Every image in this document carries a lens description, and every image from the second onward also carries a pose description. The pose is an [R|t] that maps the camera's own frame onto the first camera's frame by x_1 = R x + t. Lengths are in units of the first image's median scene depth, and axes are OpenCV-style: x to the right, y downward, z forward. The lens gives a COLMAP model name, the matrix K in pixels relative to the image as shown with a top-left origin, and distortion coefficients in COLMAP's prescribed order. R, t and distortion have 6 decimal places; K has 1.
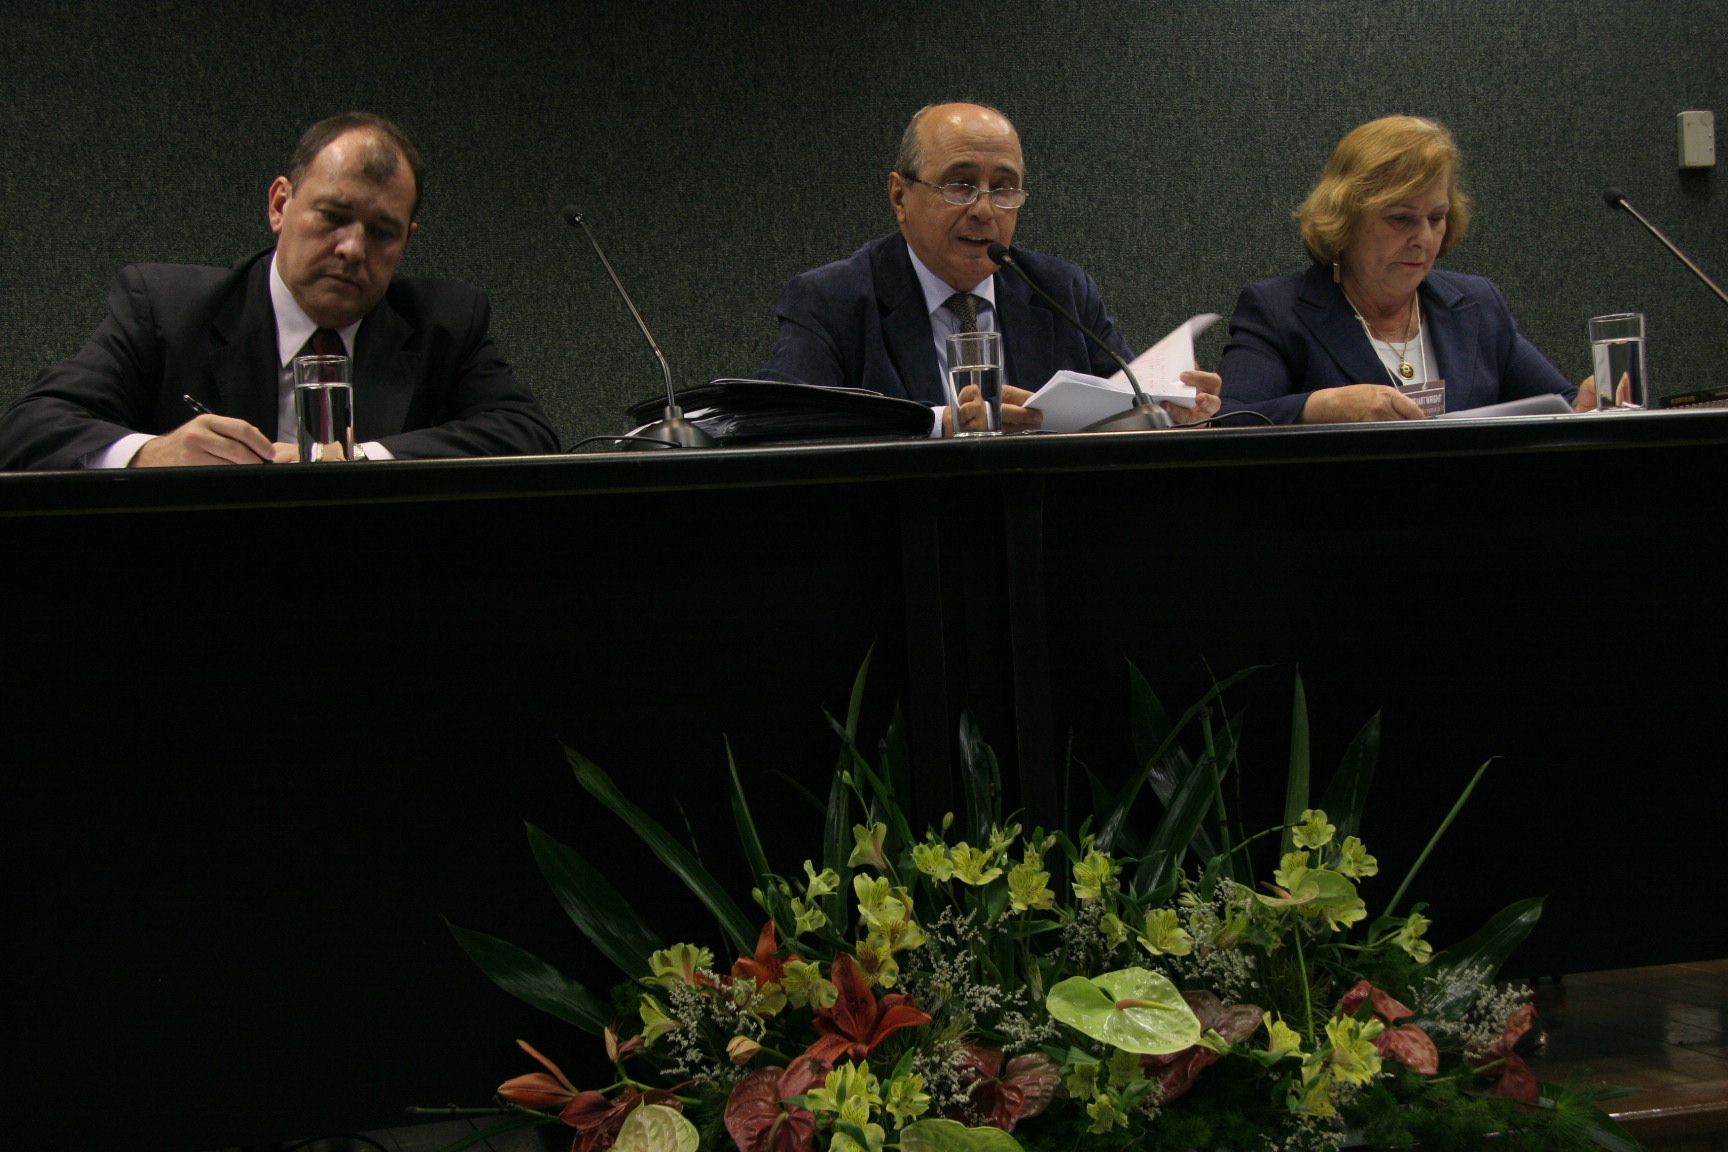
lens RADIAL K [[2490.7, 0, 864.0], [0, 2490.7, 576.0], [0, 0, 1]] dist [0.179653, 0.159769]
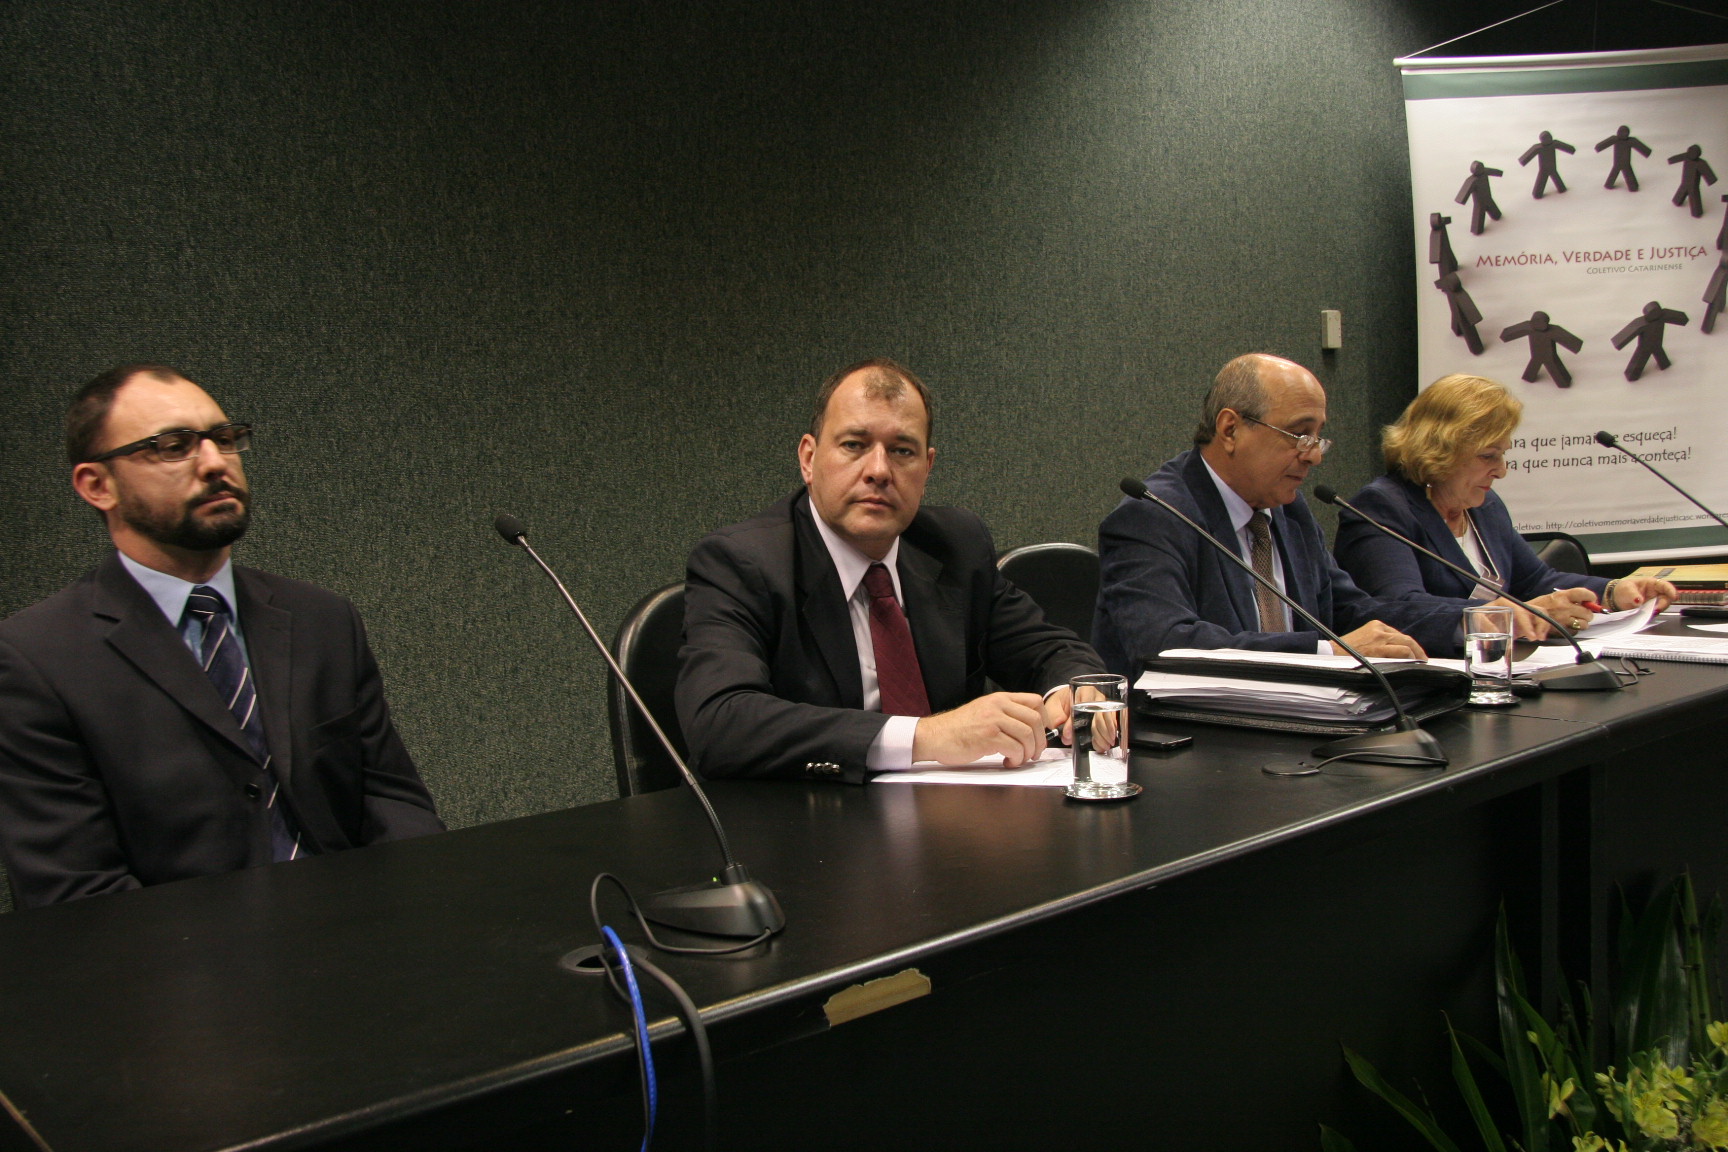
lens RADIAL K [[1639.1, 0, 864.0], [0, 1639.1, 576.0], [0, 0, 1]] dist [-0.009945, 0.005286]
pose [[0.916656, -0.018520, 0.399249, -0.344861], [-0.009233, 0.997678, 0.067477, -0.104292], [-0.399571, -0.065539, 0.914356, 0.275456]]
